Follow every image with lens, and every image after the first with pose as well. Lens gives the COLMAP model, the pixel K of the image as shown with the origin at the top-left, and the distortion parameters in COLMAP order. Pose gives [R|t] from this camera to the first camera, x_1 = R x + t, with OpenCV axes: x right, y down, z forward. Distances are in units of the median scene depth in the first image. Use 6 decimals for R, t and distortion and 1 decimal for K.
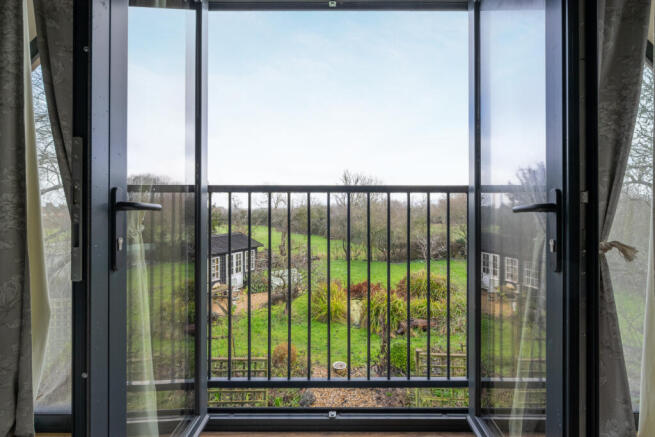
lens RADIAL K [[300.6, 0, 329.5], [0, 300.6, 218.7], [0, 0, 1]] dist [-0.001317, -0.001029]
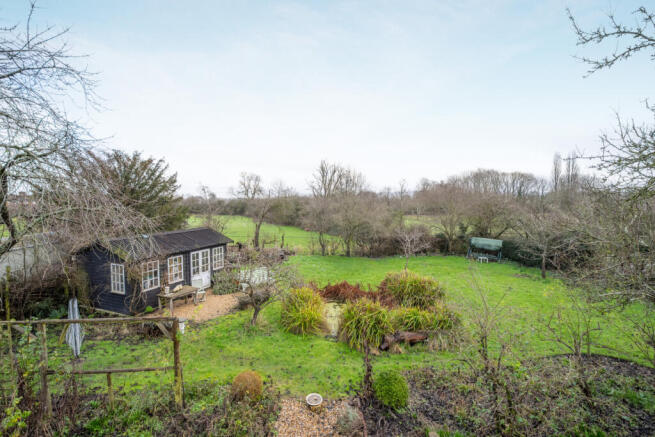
lens RADIAL K [[300.6, 0, 324.7], [0, 300.6, 216.7], [0, 0, 1]] dist [-0.001317, -0.001029]
pose [[0.998121, -0.000304, 0.061276, 0.007069], [-0.001119, 0.999730, 0.023192, -0.014887], [-0.061267, -0.023217, 0.997851, 0.108692]]
